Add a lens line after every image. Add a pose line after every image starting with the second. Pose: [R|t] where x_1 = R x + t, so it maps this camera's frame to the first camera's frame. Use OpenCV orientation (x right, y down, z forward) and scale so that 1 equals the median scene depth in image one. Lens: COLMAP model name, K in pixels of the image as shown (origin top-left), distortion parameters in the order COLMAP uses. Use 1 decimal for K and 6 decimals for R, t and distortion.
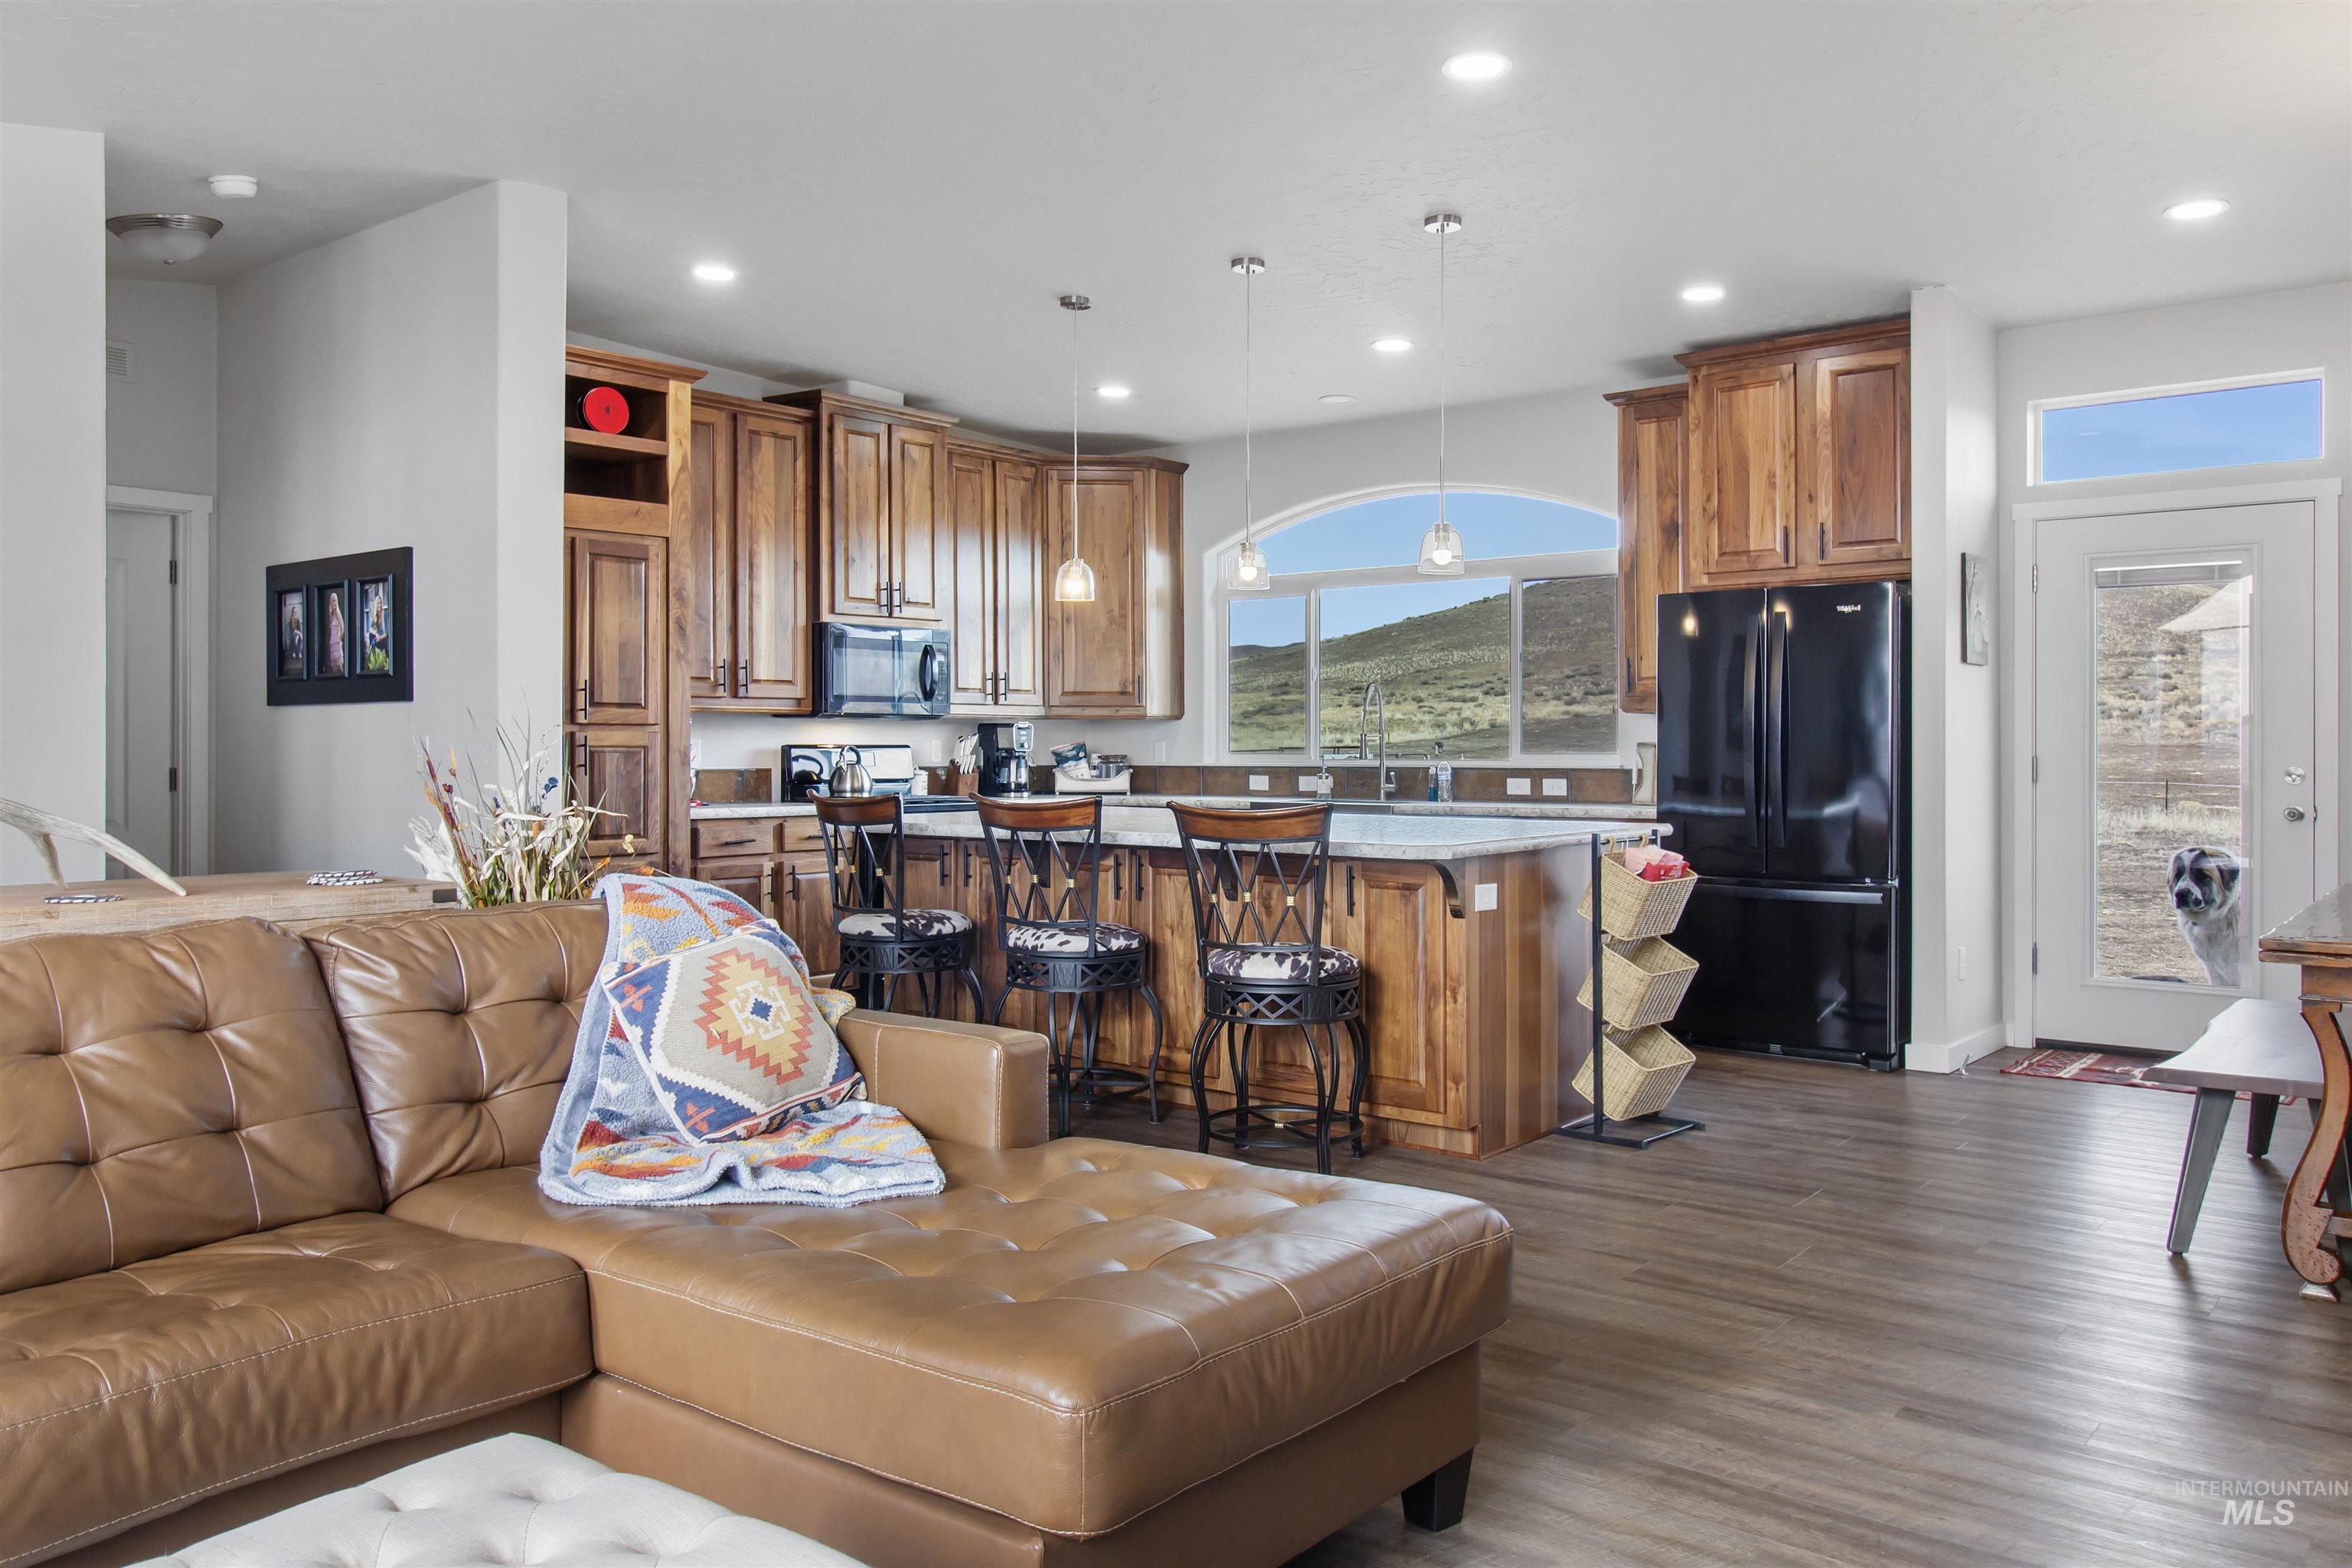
lens RADIAL K [[1760.7, 0, 1200.1], [0, 1760.7, 755.9], [0, 0, 1]] dist [-0.002210, 0.003304]
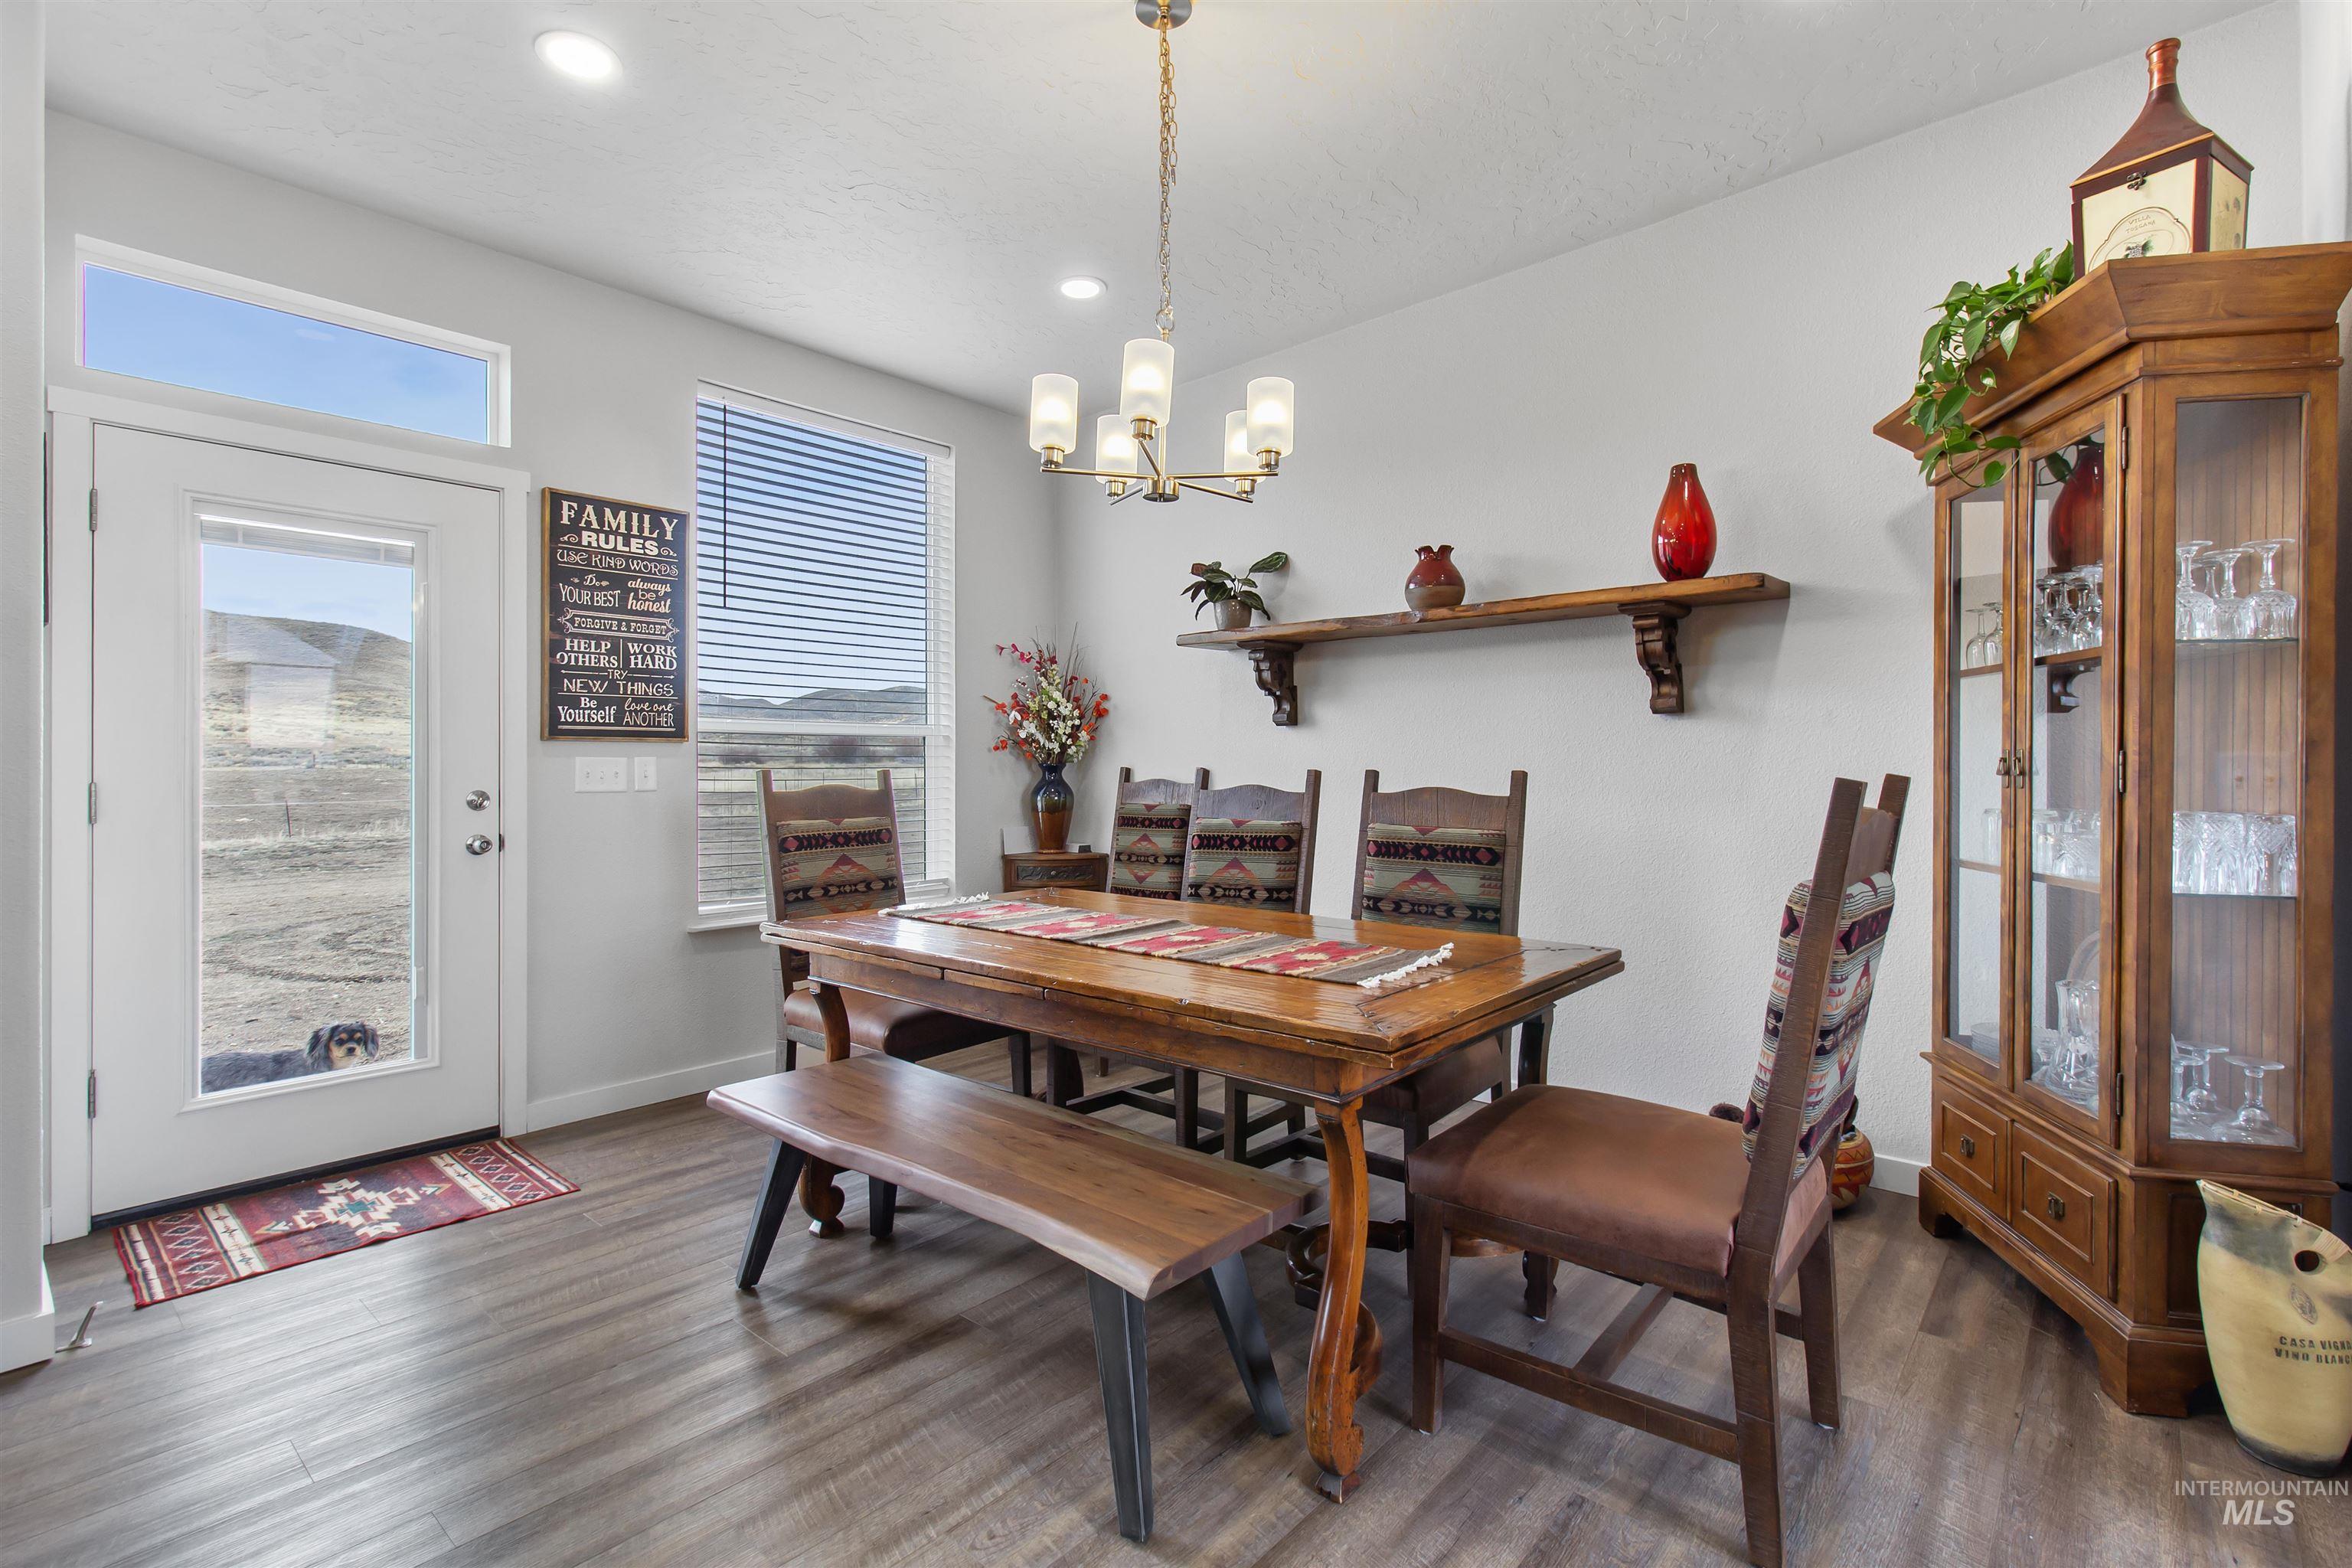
lens RADIAL K [[1089.3, 0, 1174.7], [0, 1089.3, 768.3], [0, 0, 1]] dist [-0.000339, 0.000760]
pose [[0.044482, -0.001154, 0.999010, 0.075966], [0.004519, 0.999989, 0.000954, -0.003248], [-0.999000, 0.004472, 0.044487, 0.488945]]
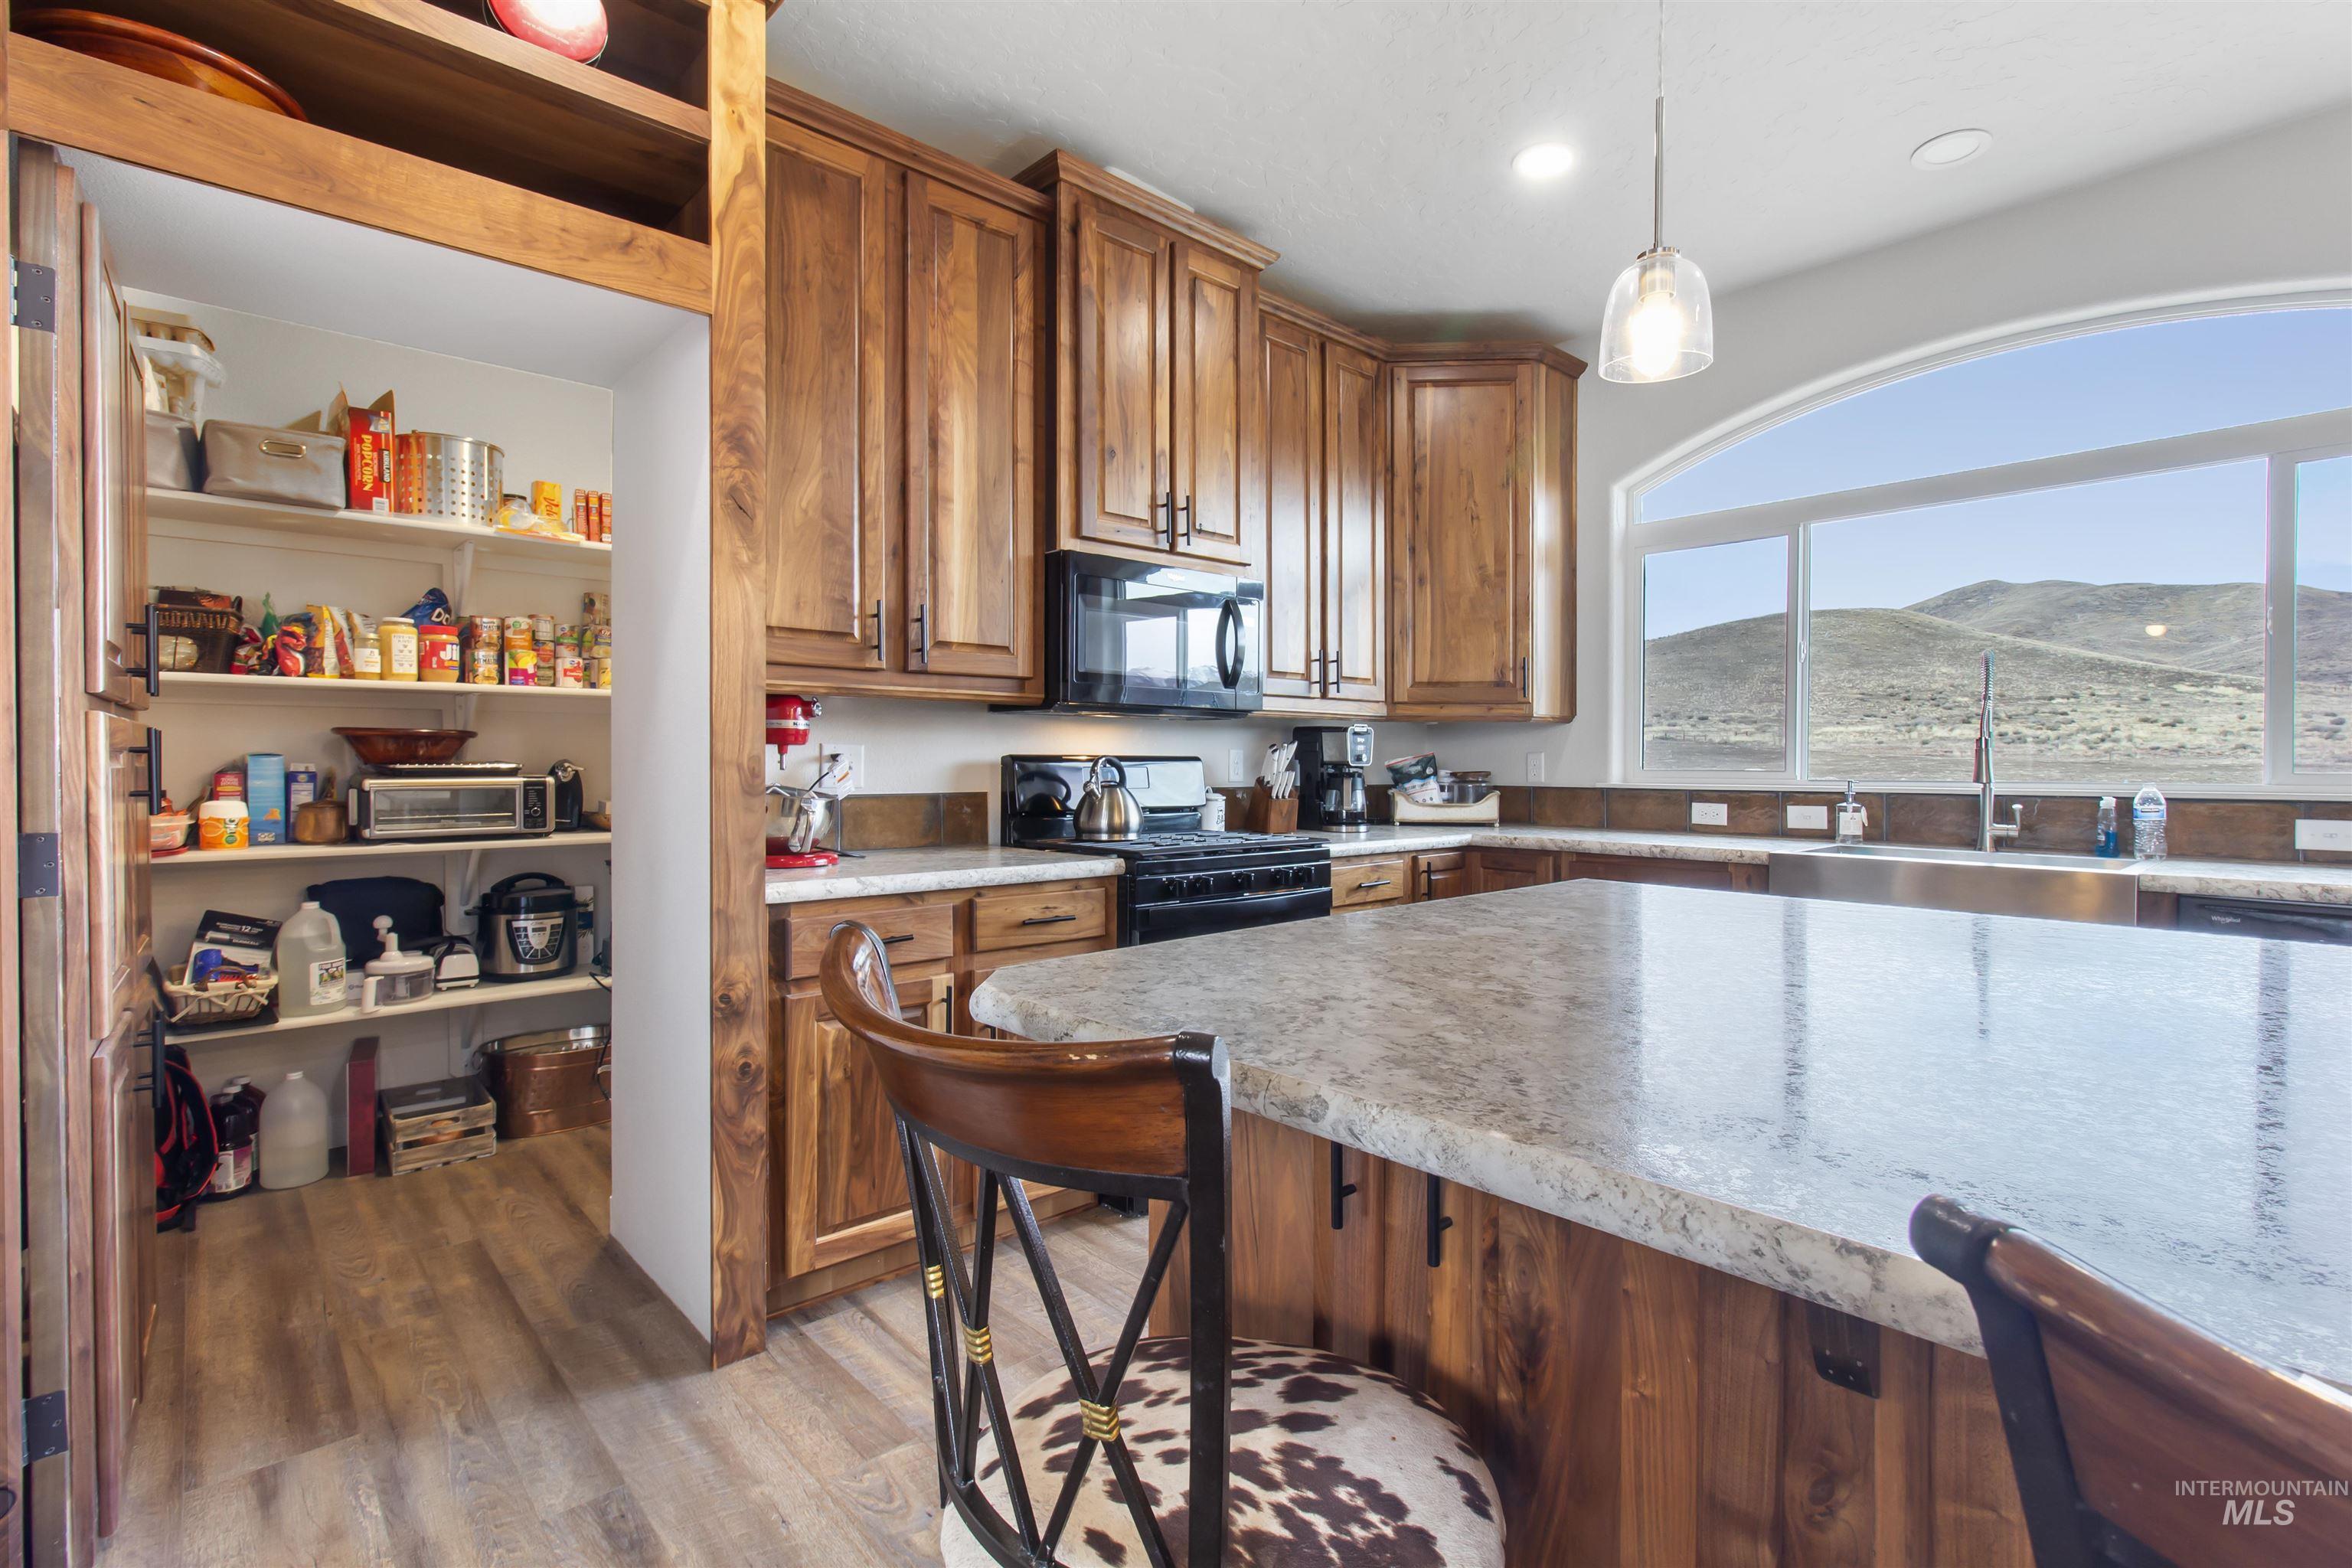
lens RADIAL K [[1089.3, 0, 1189.4], [0, 1089.3, 777.2], [0, 0, 1]] dist [-0.000339, 0.000760]
pose [[0.986968, 0.005095, -0.160838, -0.108576], [-0.003616, 0.999948, 0.009492, -0.002395], [0.160878, -0.008787, 0.986935, 0.625784]]
